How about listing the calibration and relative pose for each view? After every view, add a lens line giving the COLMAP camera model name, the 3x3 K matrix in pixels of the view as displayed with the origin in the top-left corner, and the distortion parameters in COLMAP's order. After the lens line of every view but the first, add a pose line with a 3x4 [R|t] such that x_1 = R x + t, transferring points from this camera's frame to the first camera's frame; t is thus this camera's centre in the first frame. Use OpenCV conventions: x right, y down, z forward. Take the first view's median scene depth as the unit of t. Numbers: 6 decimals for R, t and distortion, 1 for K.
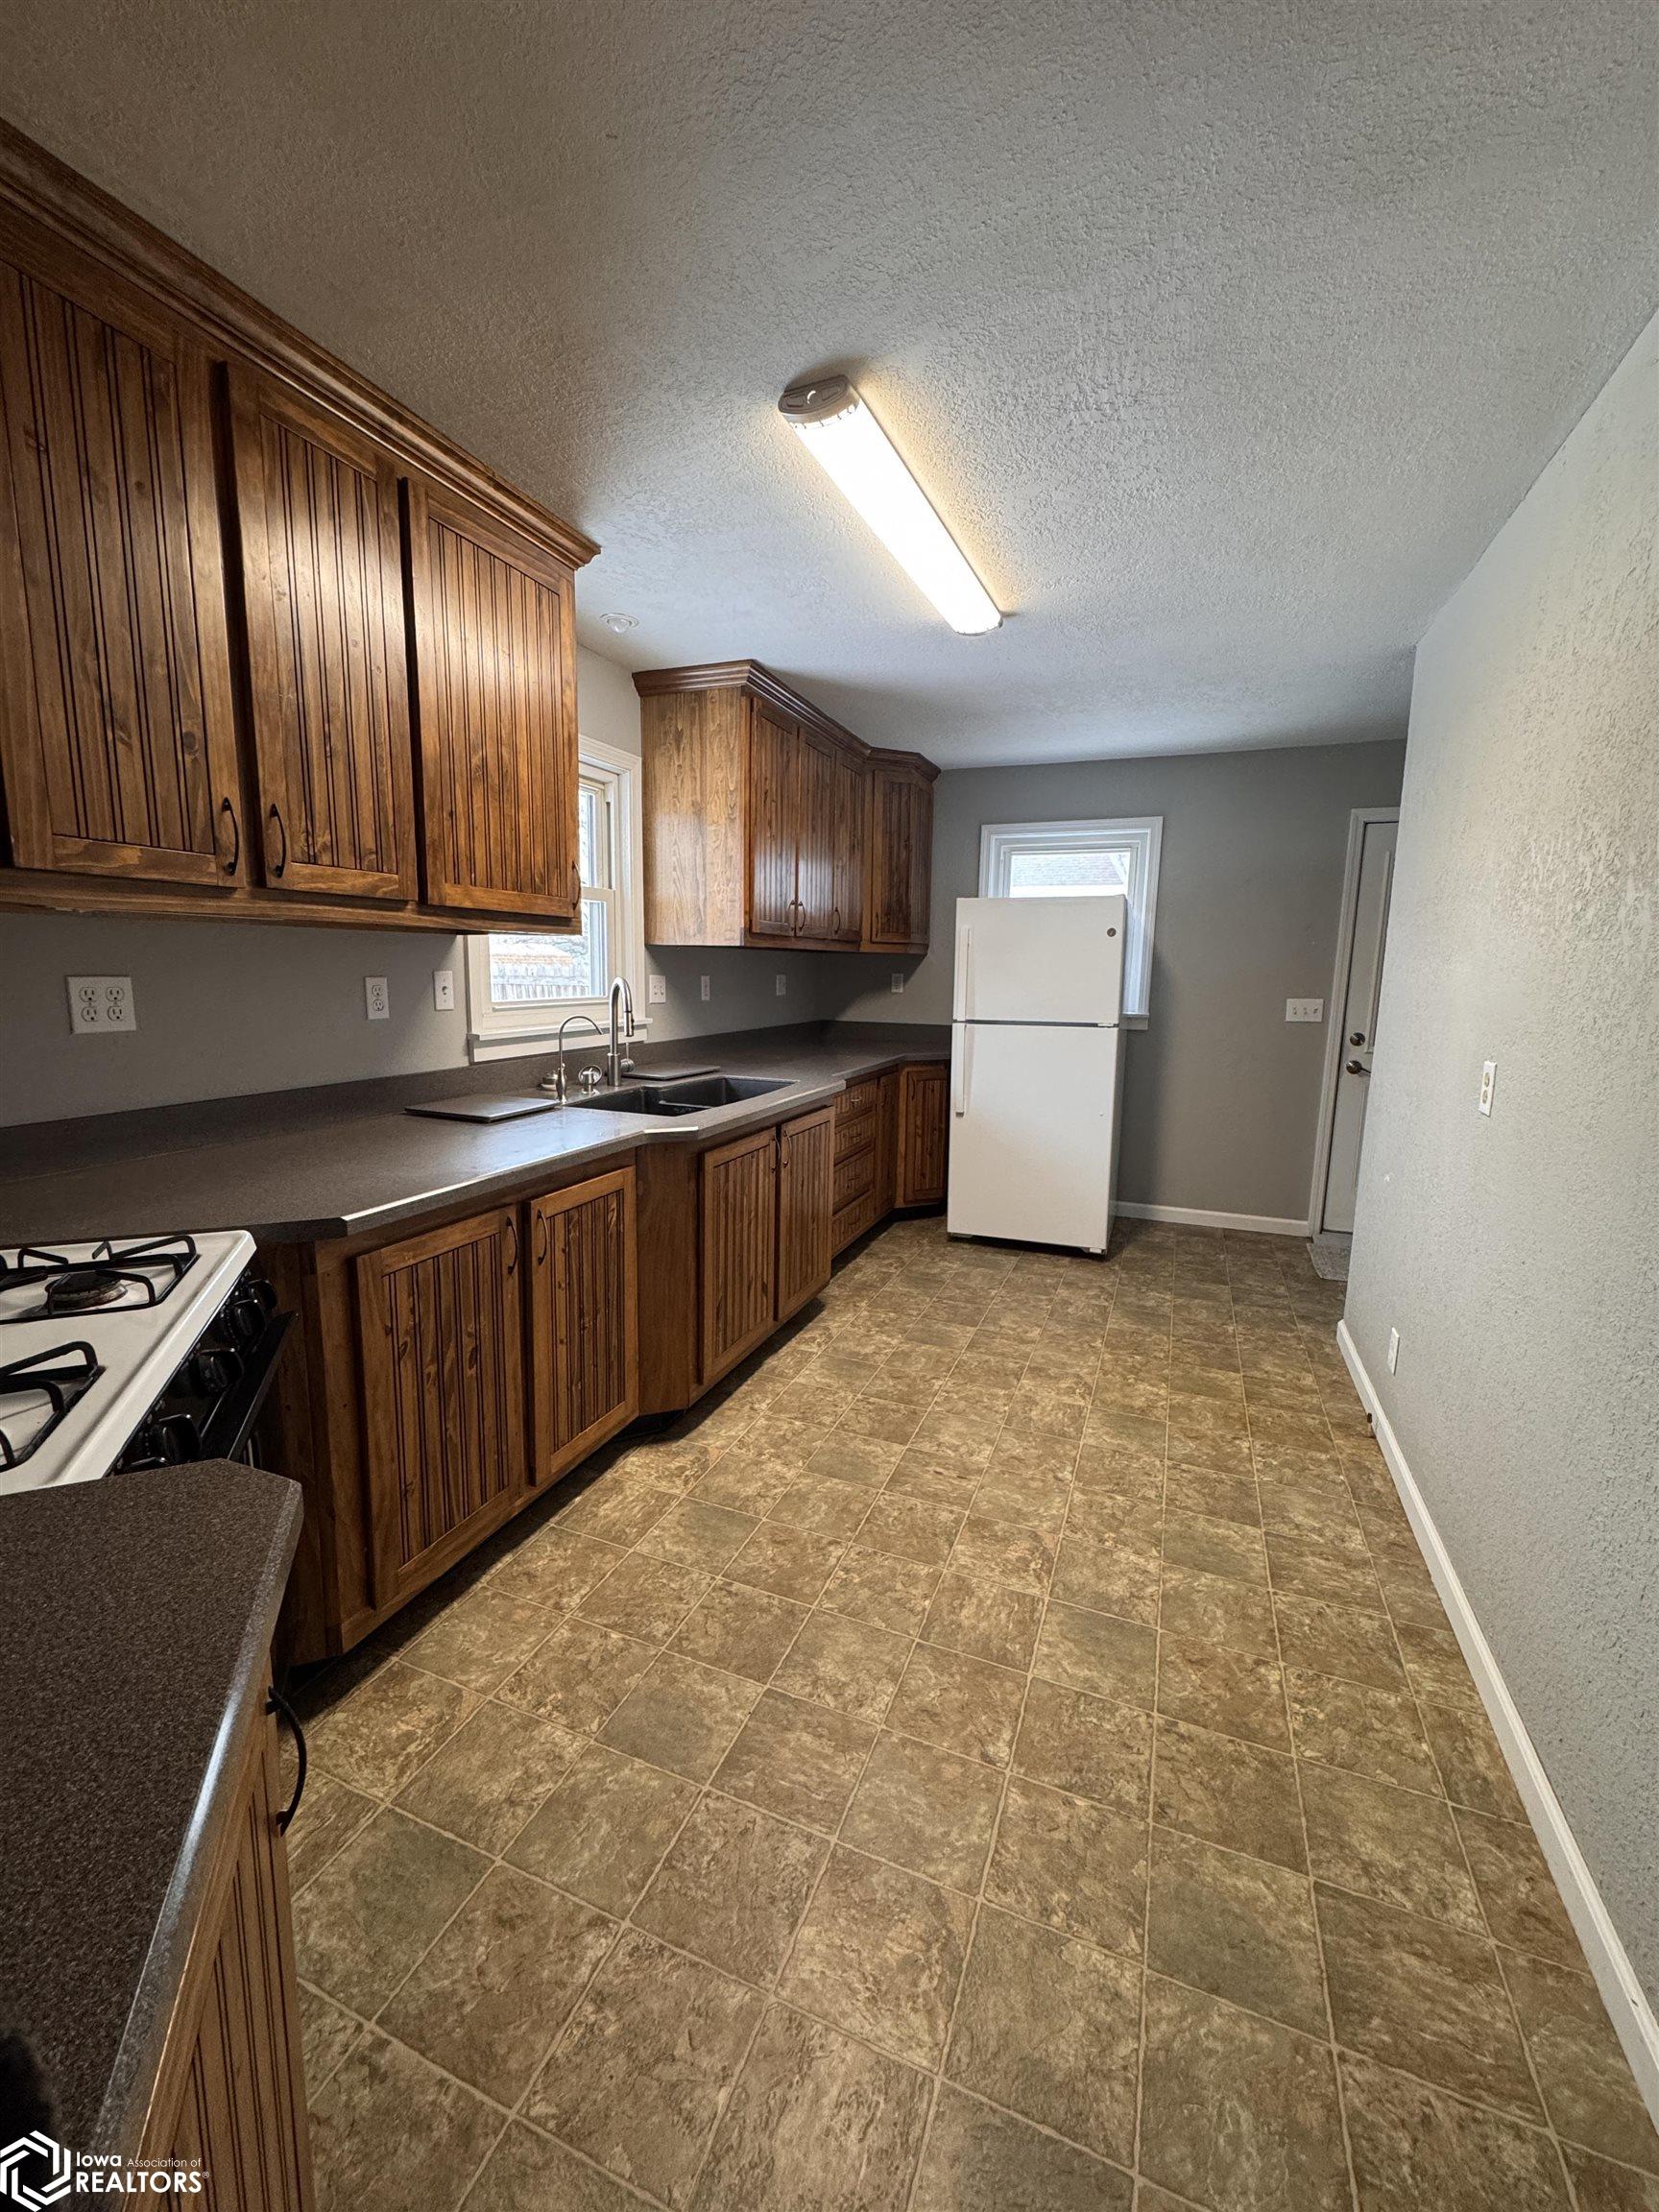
lens RADIAL K [[879.3, 0, 826.9], [0, 879.3, 1104.2], [0, 0, 1]] dist [-0.002820, 0.000460]
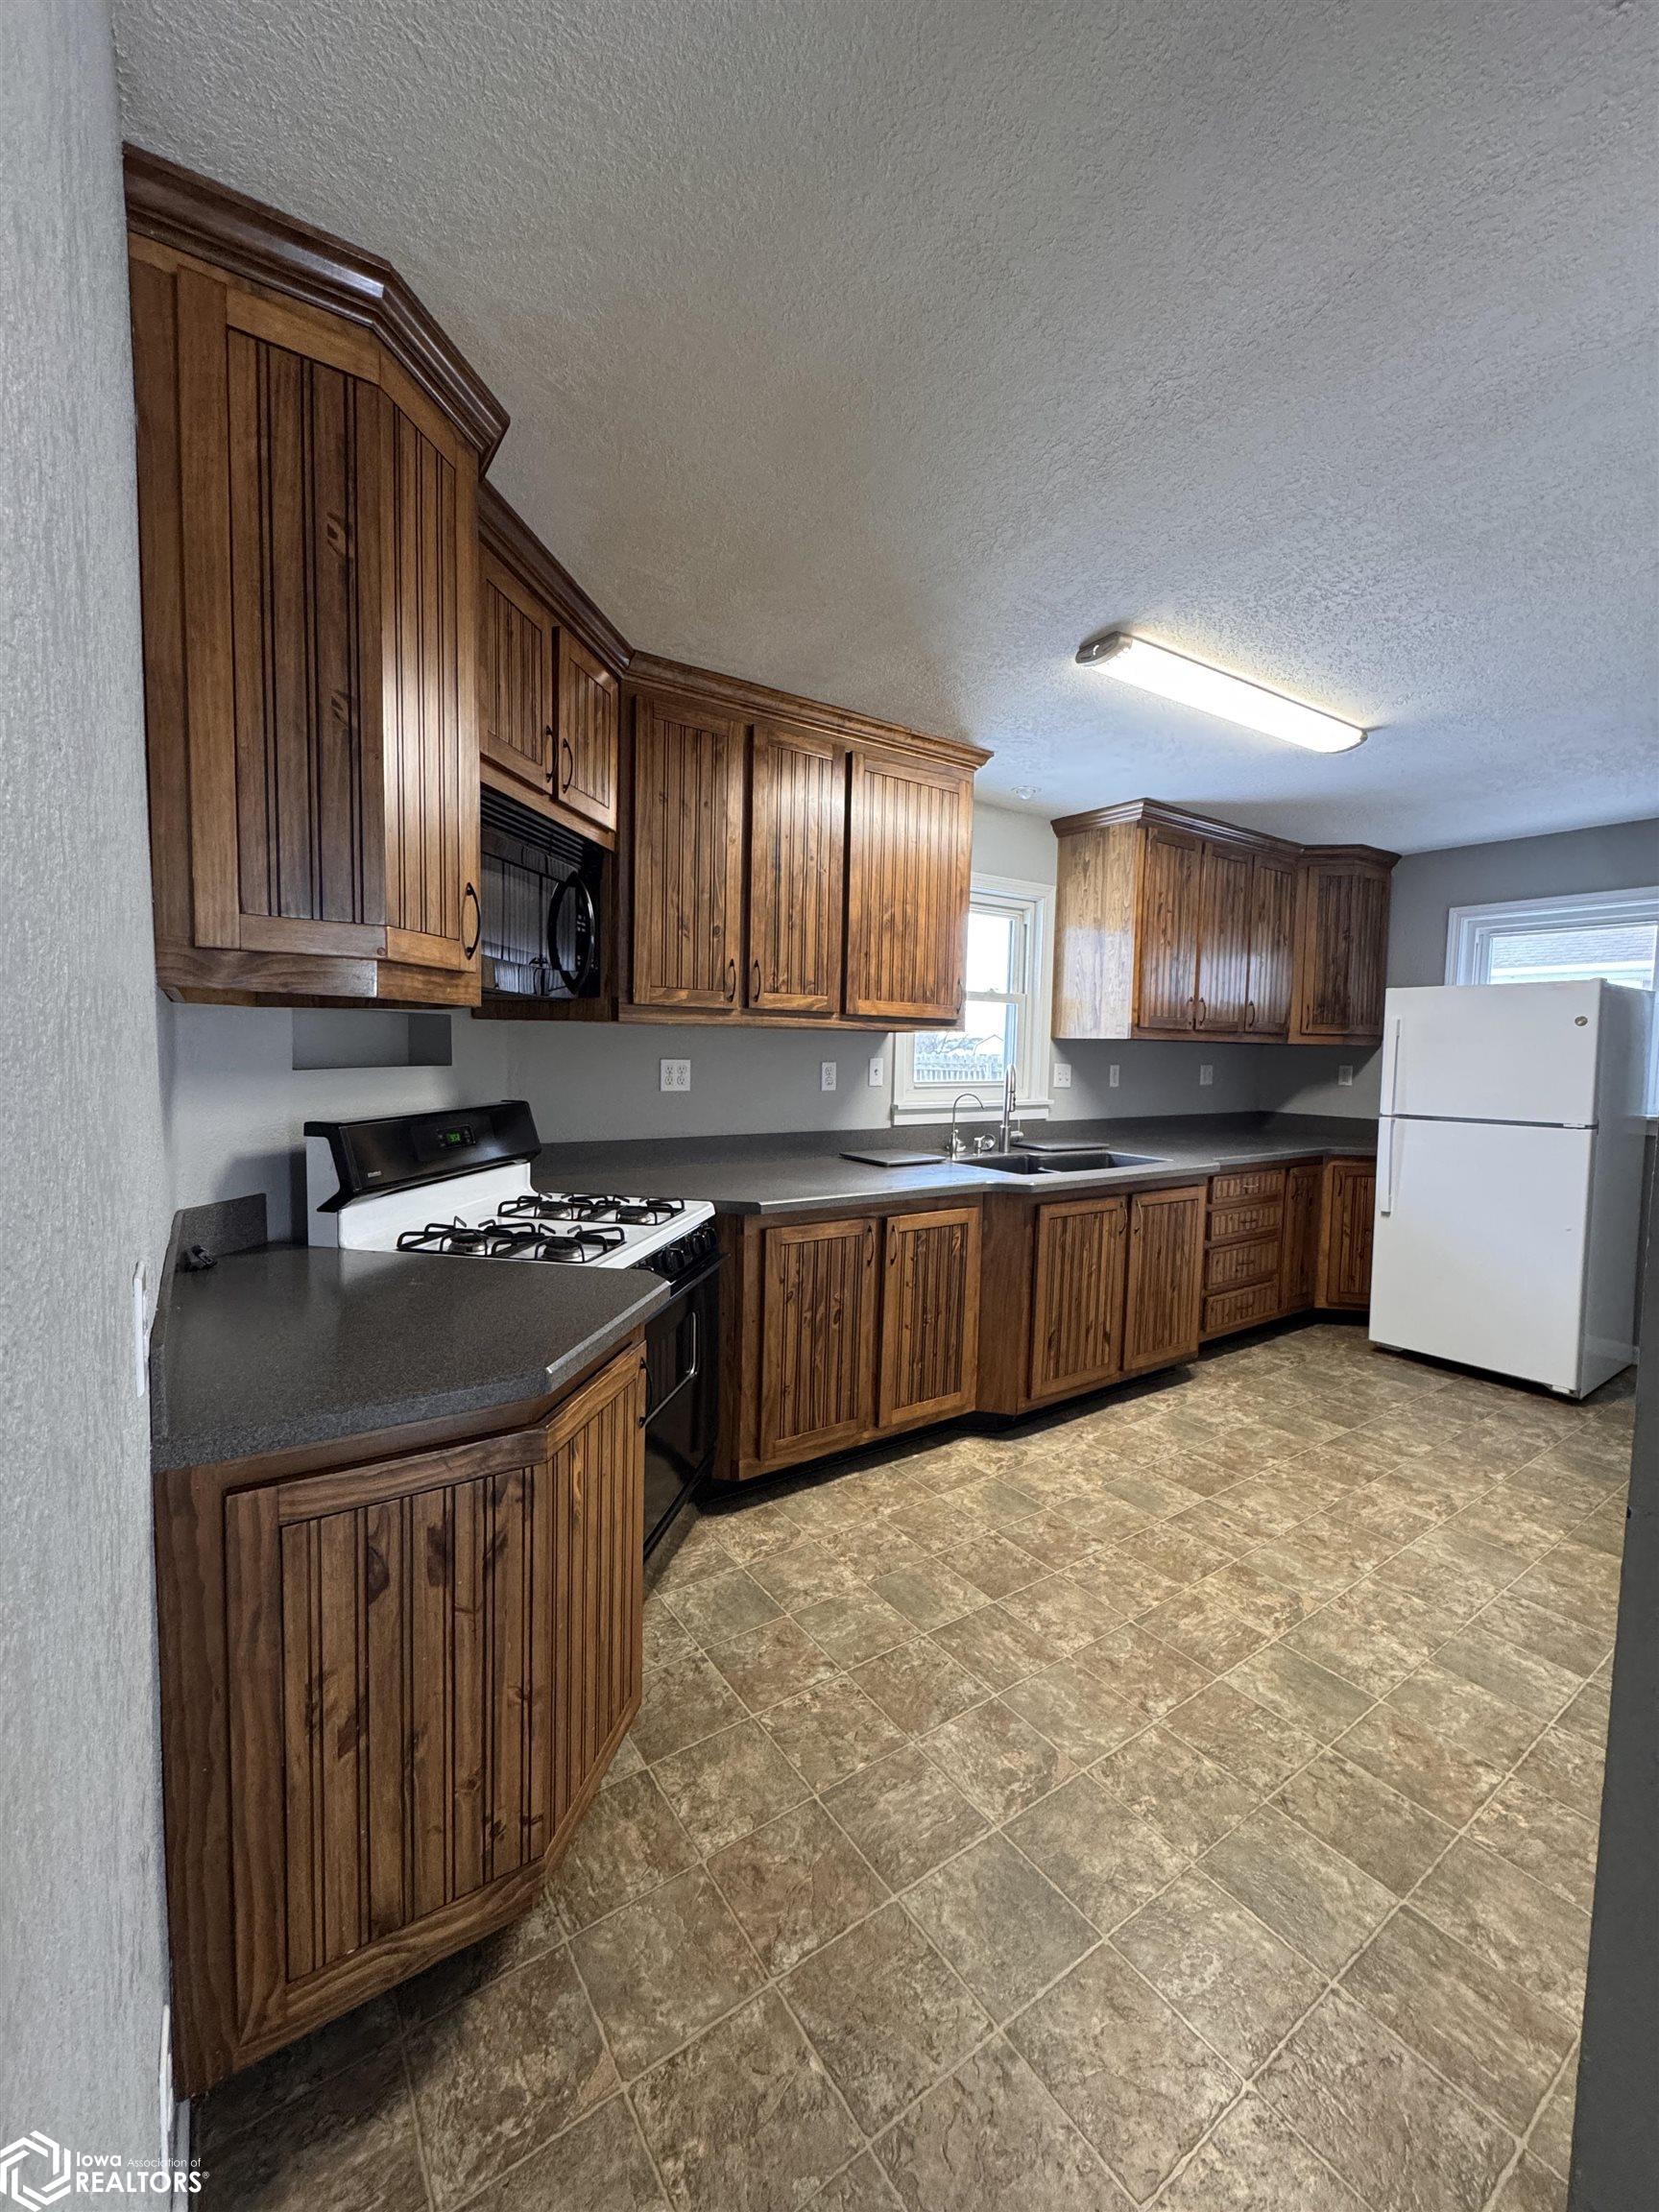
lens RADIAL K [[879.3, 0, 828.0], [0, 879.3, 1104.7], [0, 0, 1]] dist [-0.002820, 0.000460]
pose [[0.835698, 0.036514, -0.547974, 0.330748], [-0.091584, 0.993081, -0.073499, 0.038804], [0.541499, 0.111608, 0.833260, -0.242564]]
